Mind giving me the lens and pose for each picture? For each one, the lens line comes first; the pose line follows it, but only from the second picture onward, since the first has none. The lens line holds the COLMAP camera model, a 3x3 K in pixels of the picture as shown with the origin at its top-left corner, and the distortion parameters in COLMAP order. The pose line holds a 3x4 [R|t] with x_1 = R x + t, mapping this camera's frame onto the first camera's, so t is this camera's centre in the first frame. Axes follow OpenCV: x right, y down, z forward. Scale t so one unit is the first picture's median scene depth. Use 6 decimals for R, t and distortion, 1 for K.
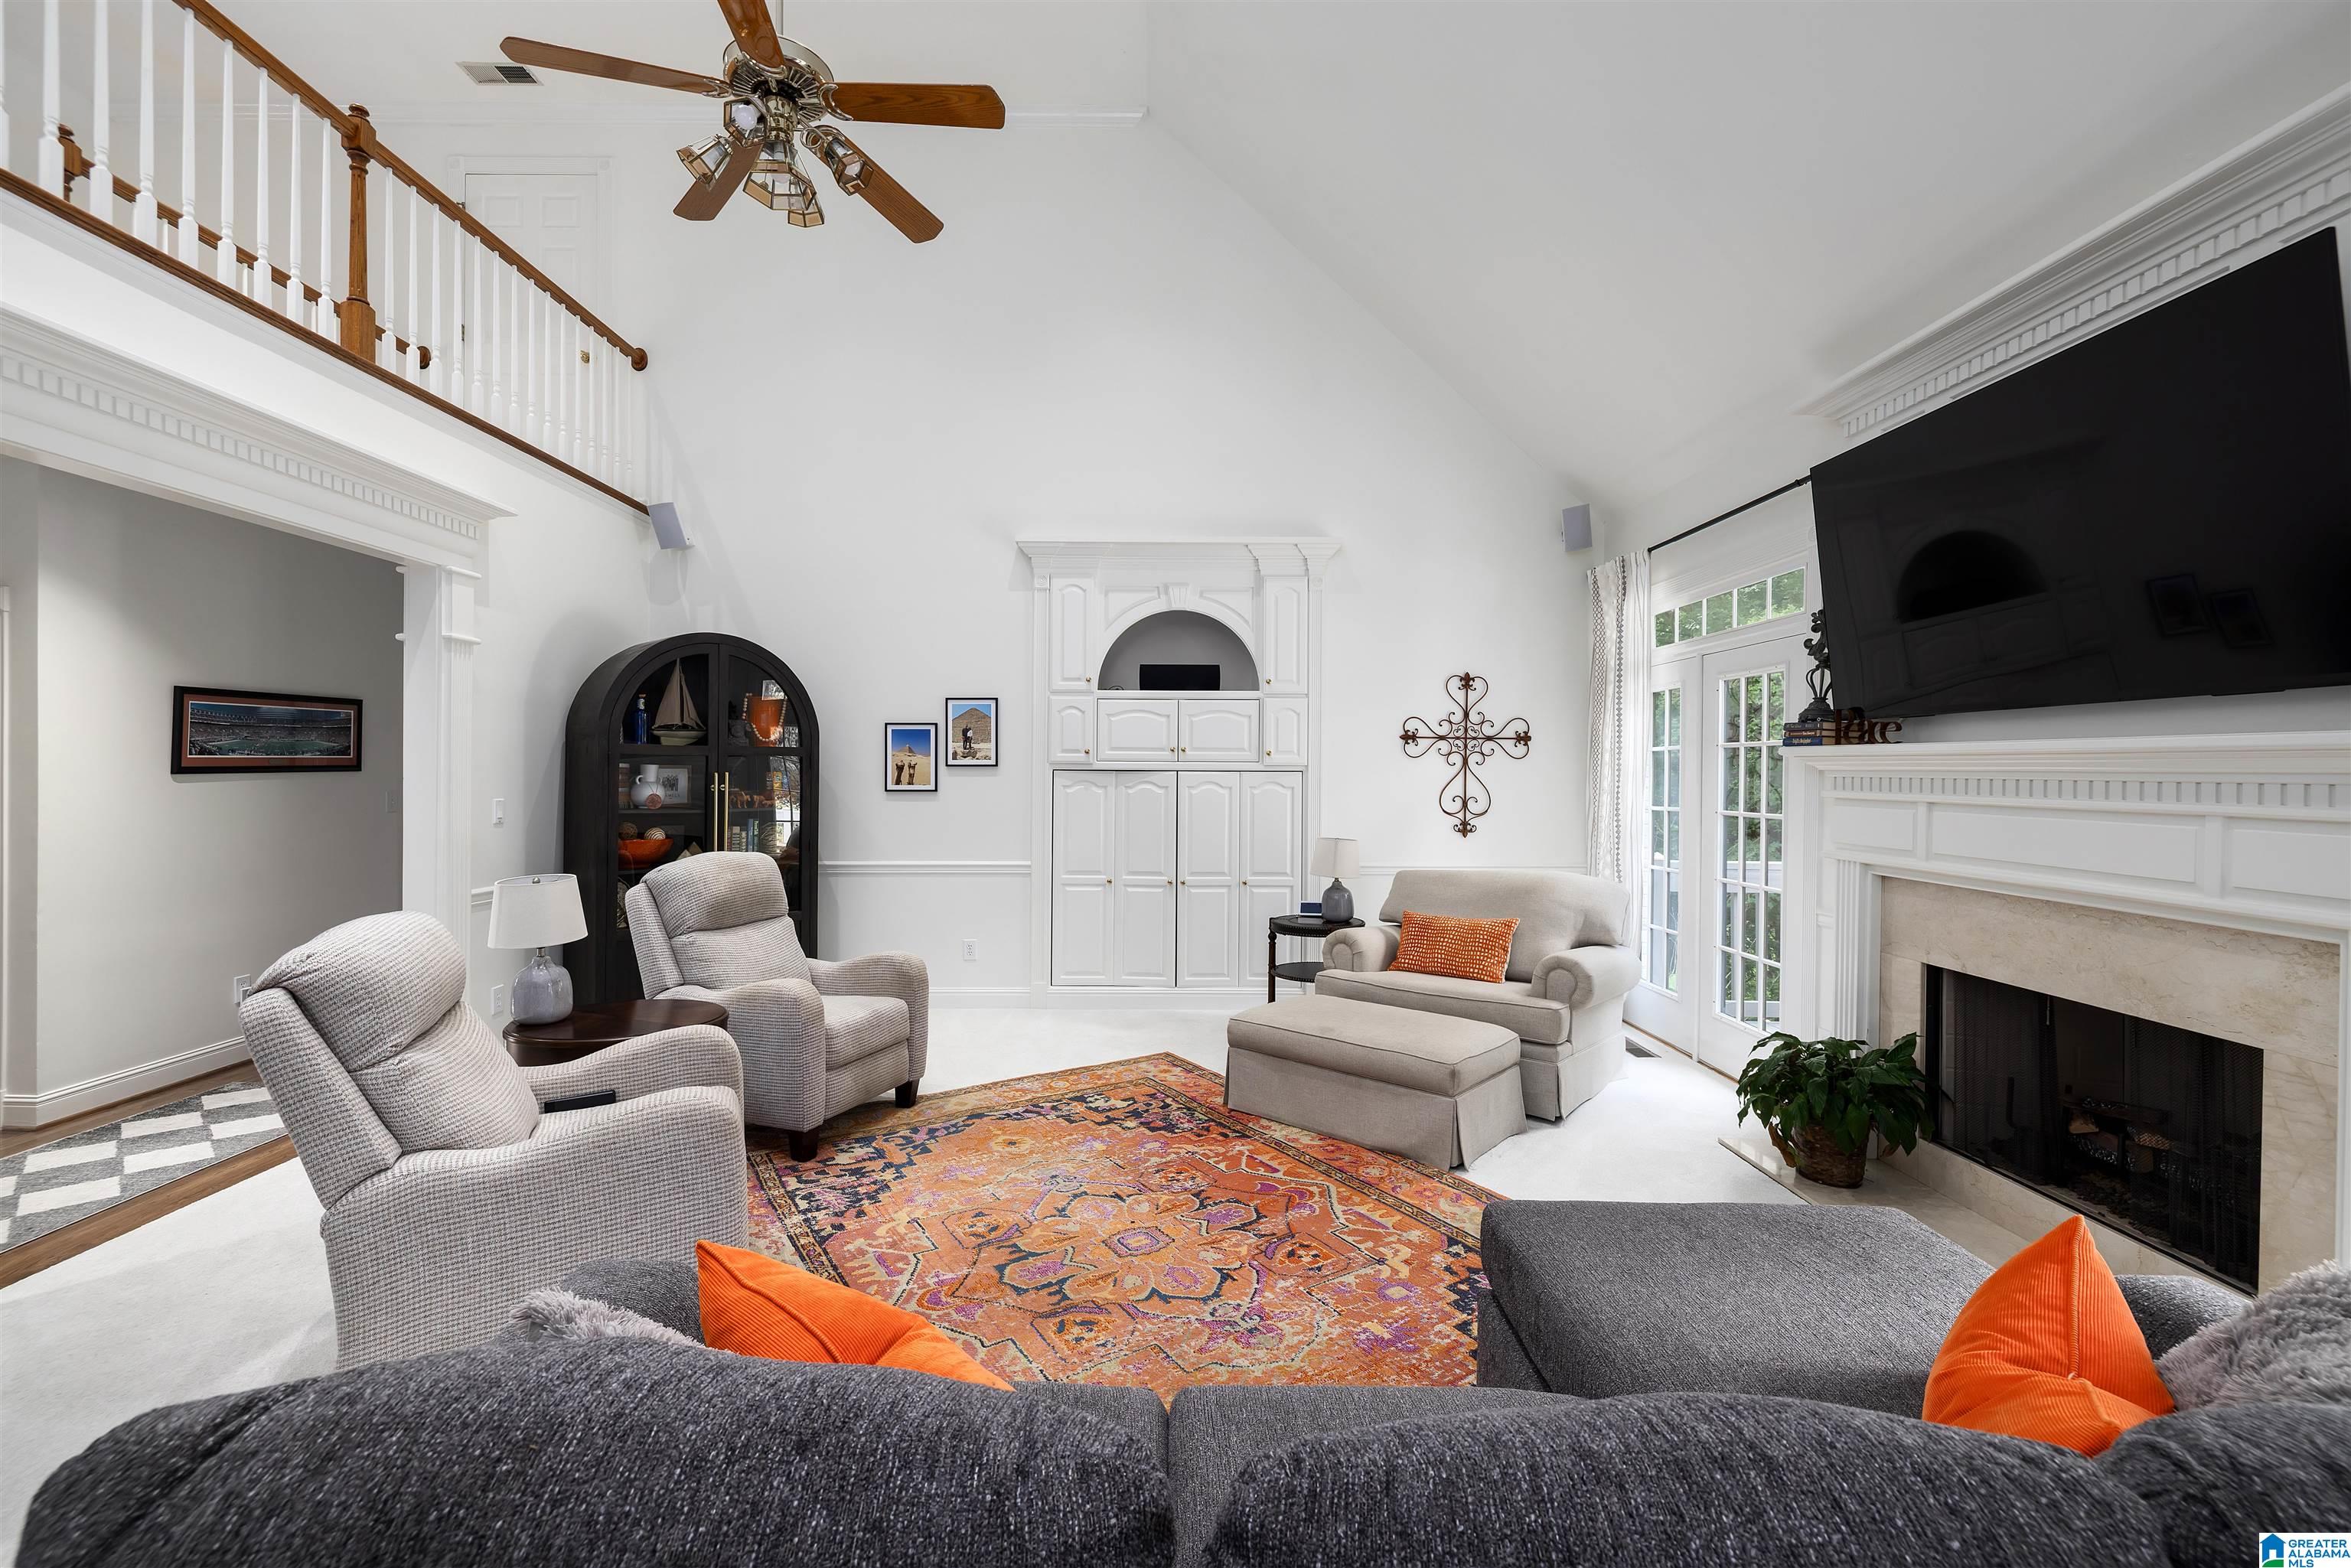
lens RADIAL K [[1008.0, 0, 1175.5], [0, 1008.0, 784.0], [0, 0, 1]] dist [-0.001044, -0.000186]
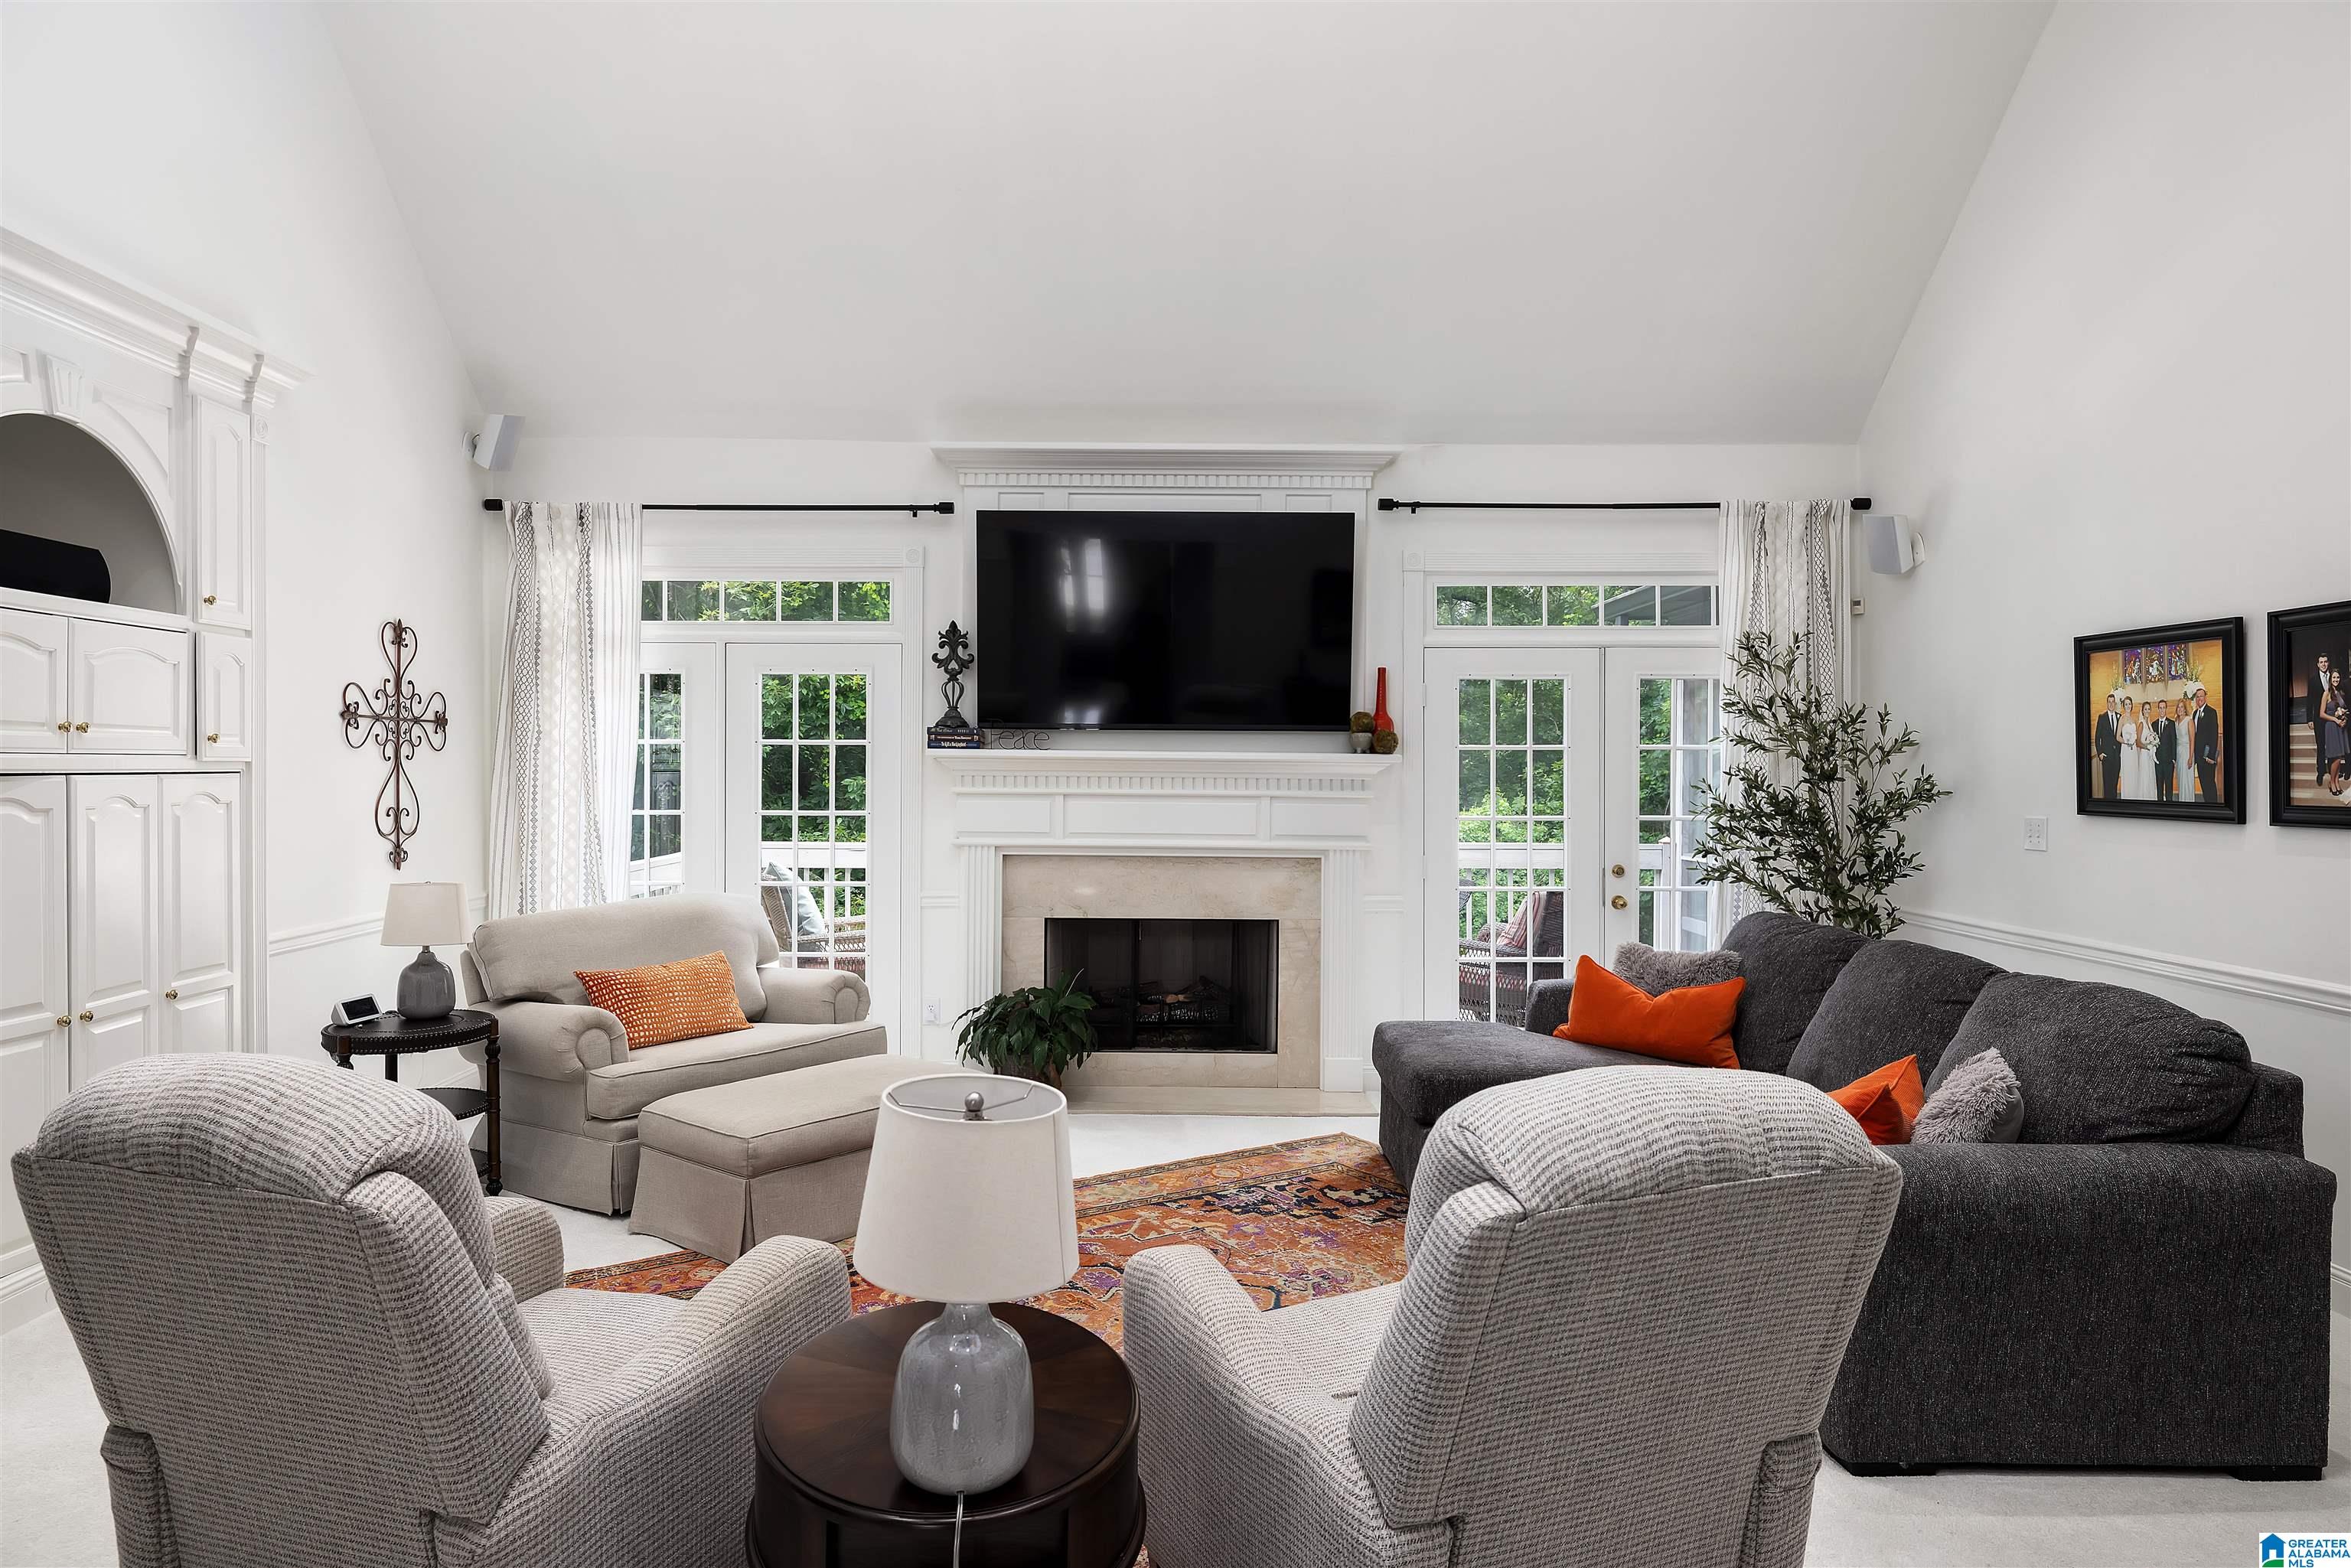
lens RADIAL K [[1385.6, 0, 1175.5], [0, 1385.6, 784.0], [0, 0, 1]] dist [0.000506, 0.000545]
pose [[-0.013620, -0.017216, 0.999759, -0.623753], [0.007616, 0.999821, 0.017321, -0.015162], [-0.999878, 0.007850, -0.013487, 0.507716]]
